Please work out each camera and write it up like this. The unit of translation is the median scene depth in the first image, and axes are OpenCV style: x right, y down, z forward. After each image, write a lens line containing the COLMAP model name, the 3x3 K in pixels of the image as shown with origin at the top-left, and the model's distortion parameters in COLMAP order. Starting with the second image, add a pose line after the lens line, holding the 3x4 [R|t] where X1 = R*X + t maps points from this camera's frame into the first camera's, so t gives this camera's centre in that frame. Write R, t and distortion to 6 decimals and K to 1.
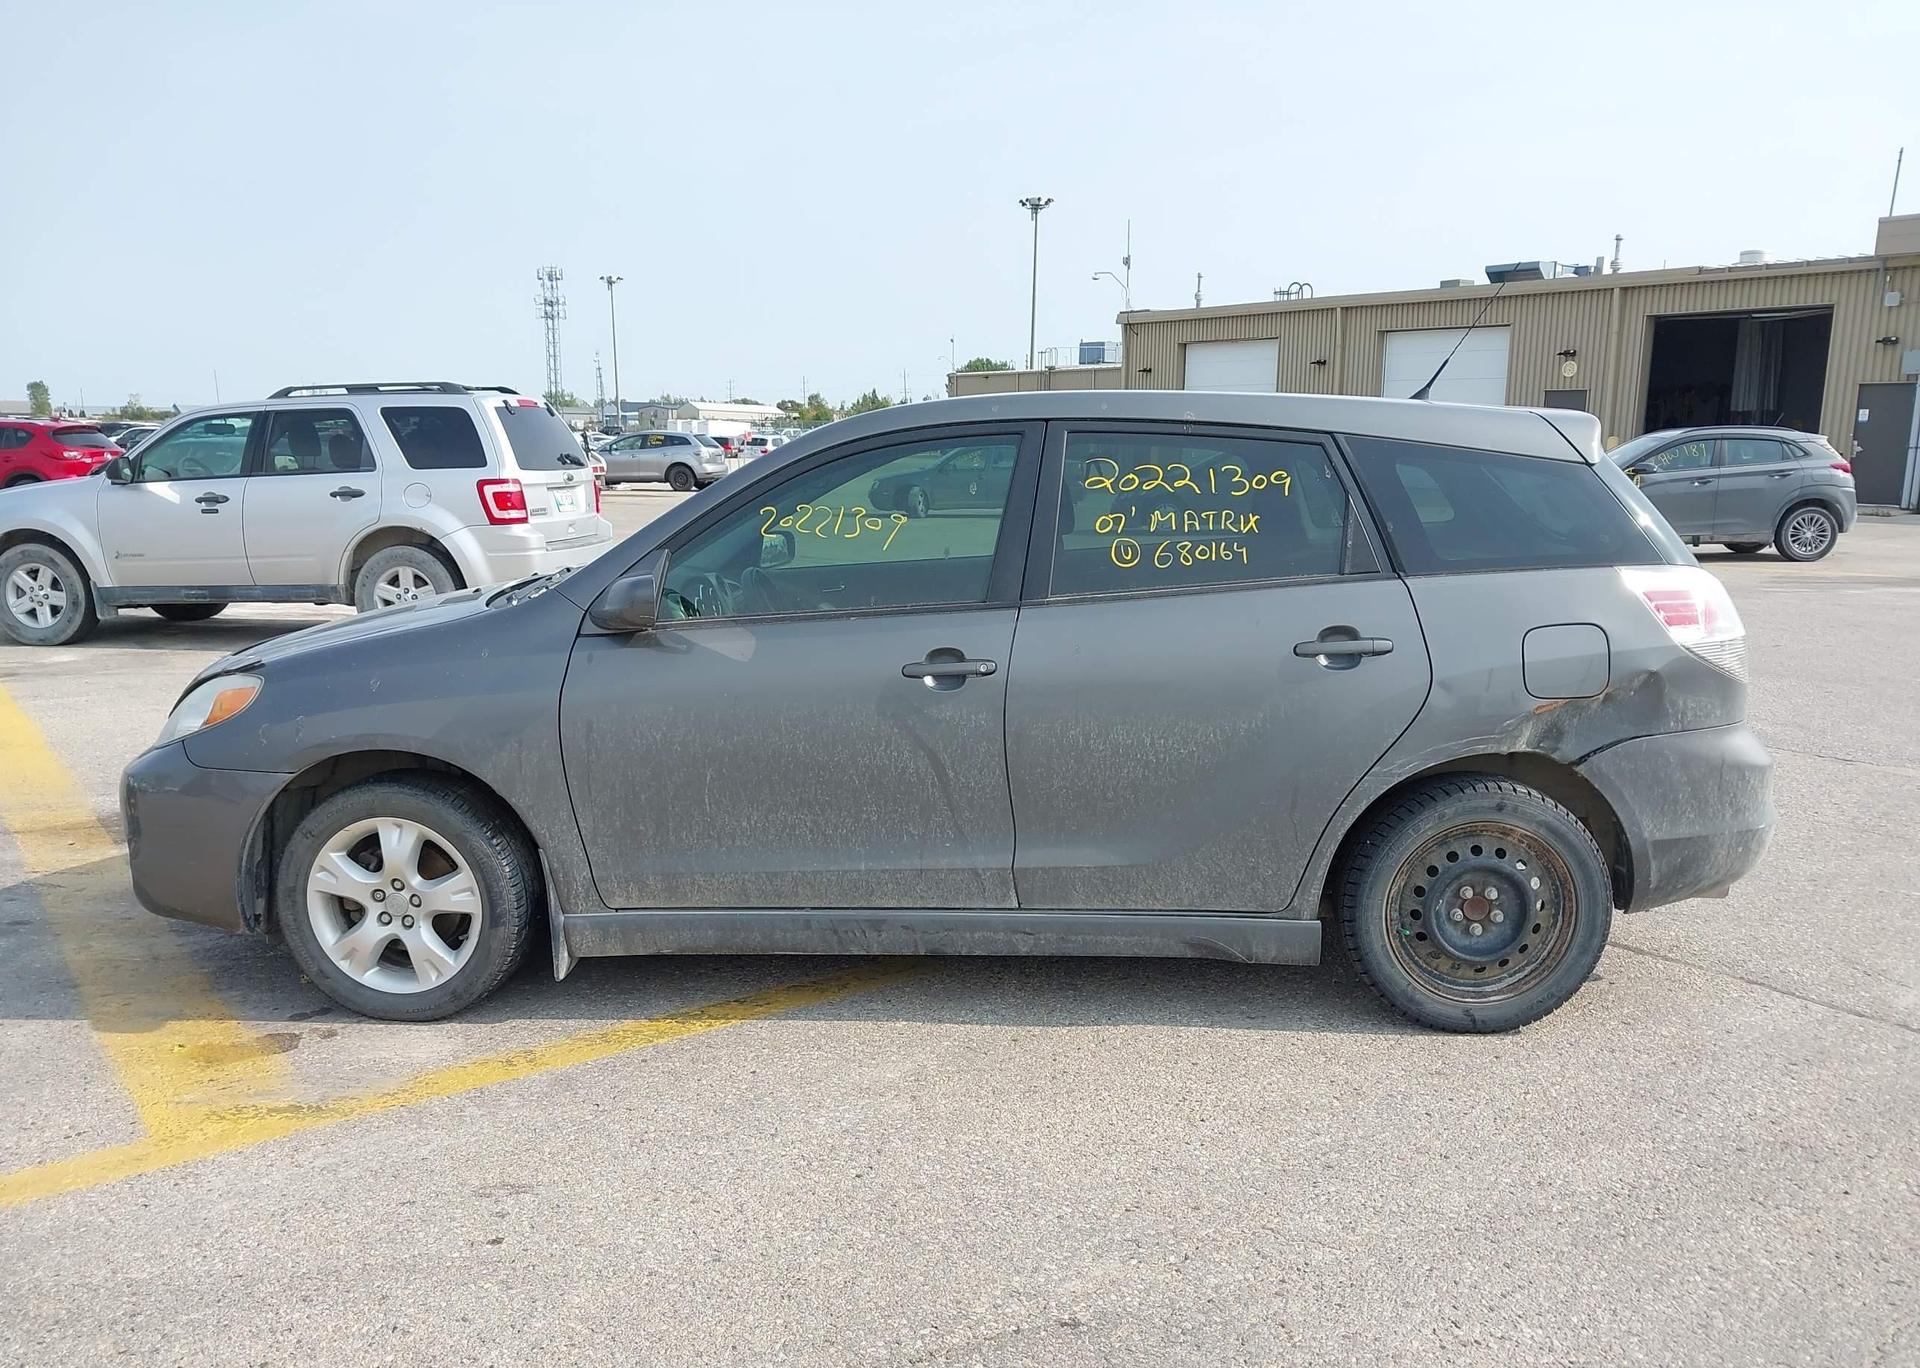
lens RADIAL K [[1548.1, 0, 964.2], [0, 1548.1, 671.7], [0, 0, 1]] dist [0.038130, -0.057562]
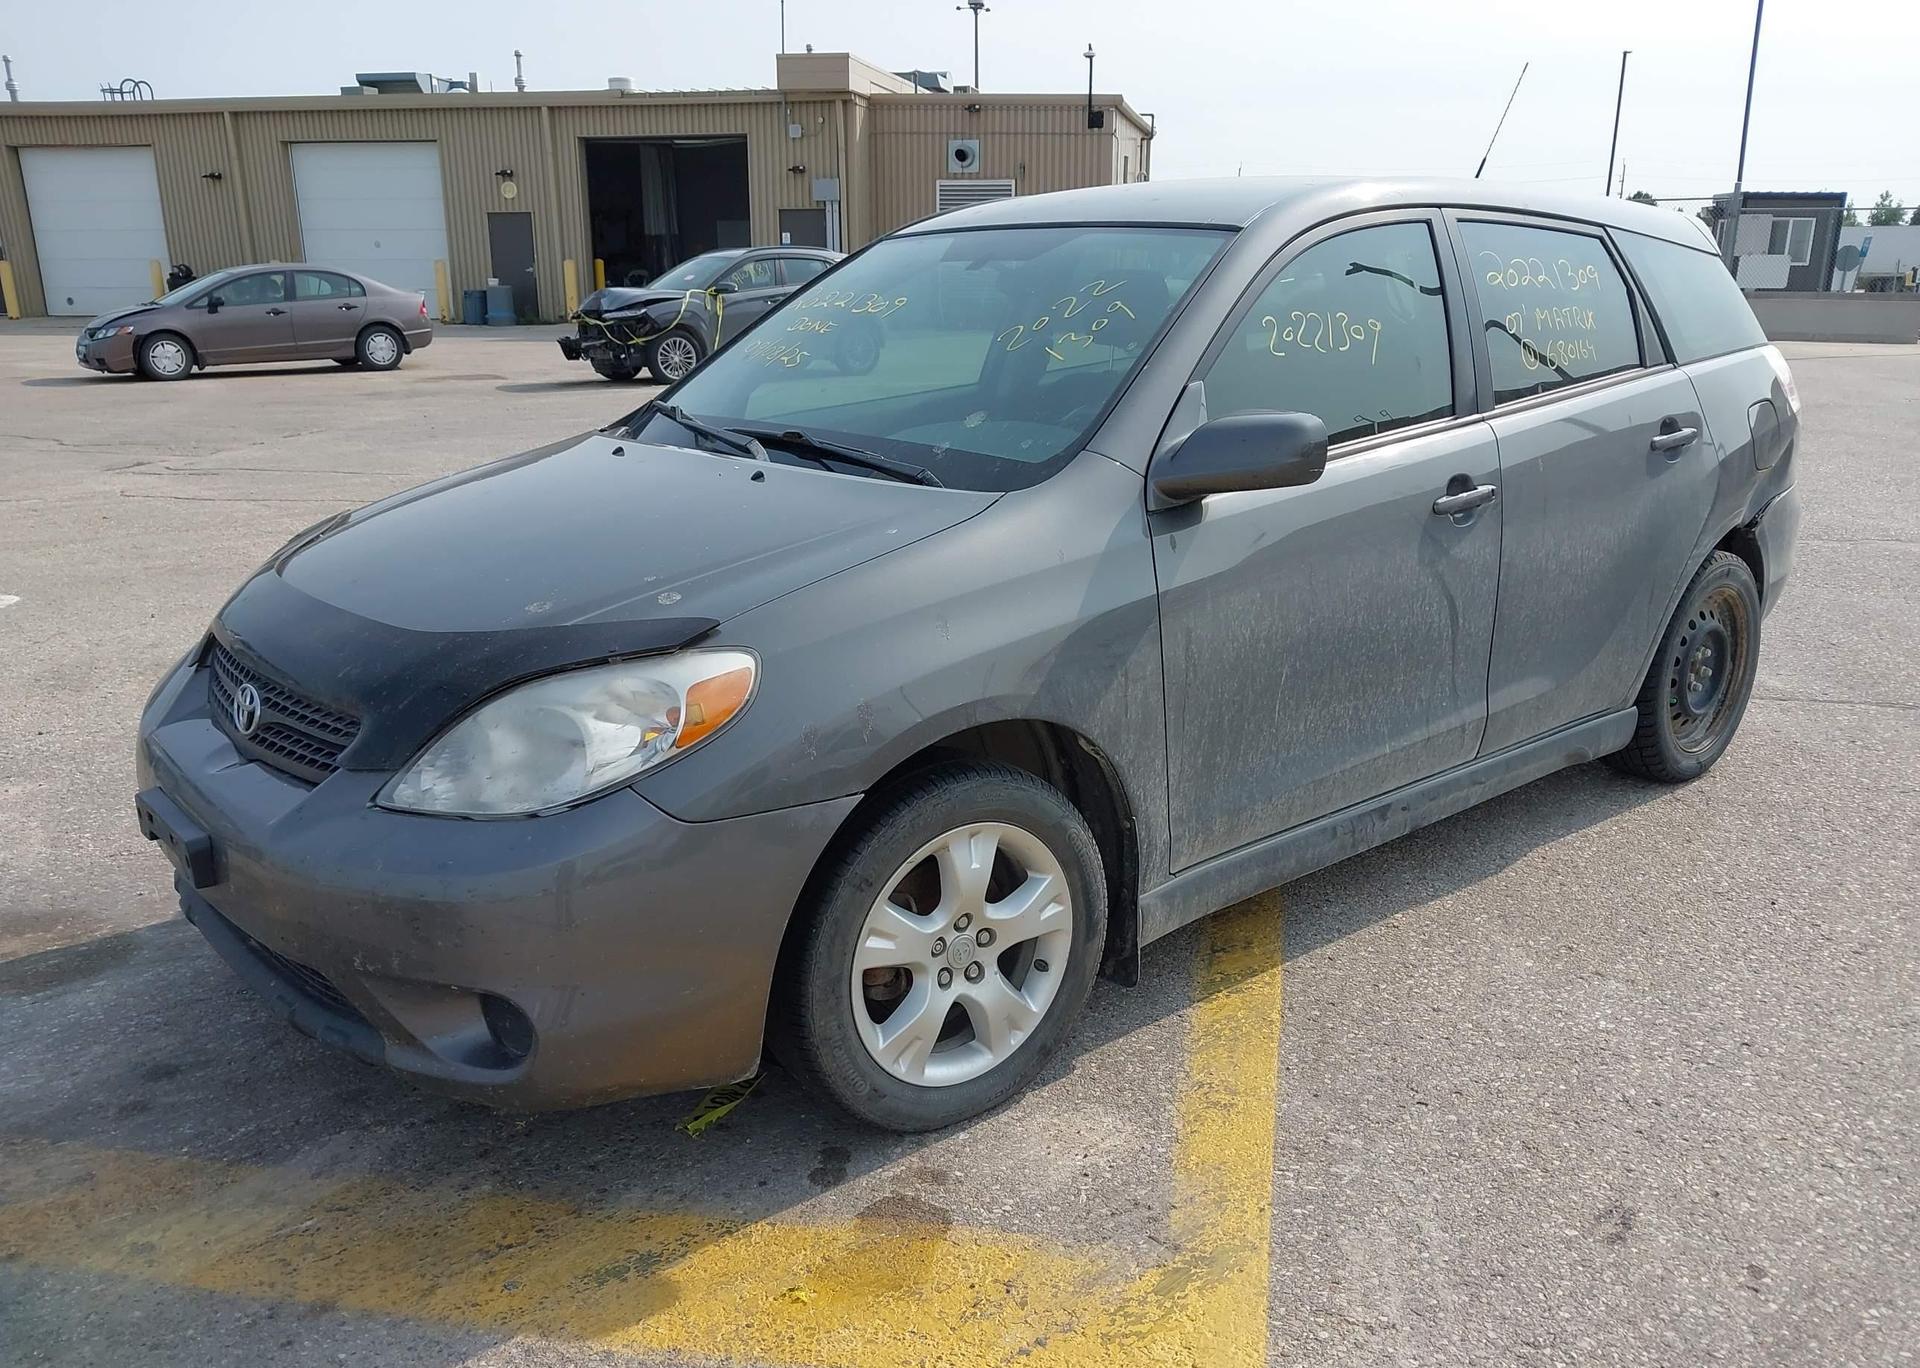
lens RADIAL K [[1548.1, 0, 965.1], [0, 1548.1, 677.7], [0, 0, 1]] dist [0.038130, -0.057562]
pose [[0.732343, -0.185846, 0.655084, -0.772953], [0.113248, 0.981878, 0.151952, -0.065239], [-0.671453, -0.037094, 0.740118, 0.512963]]
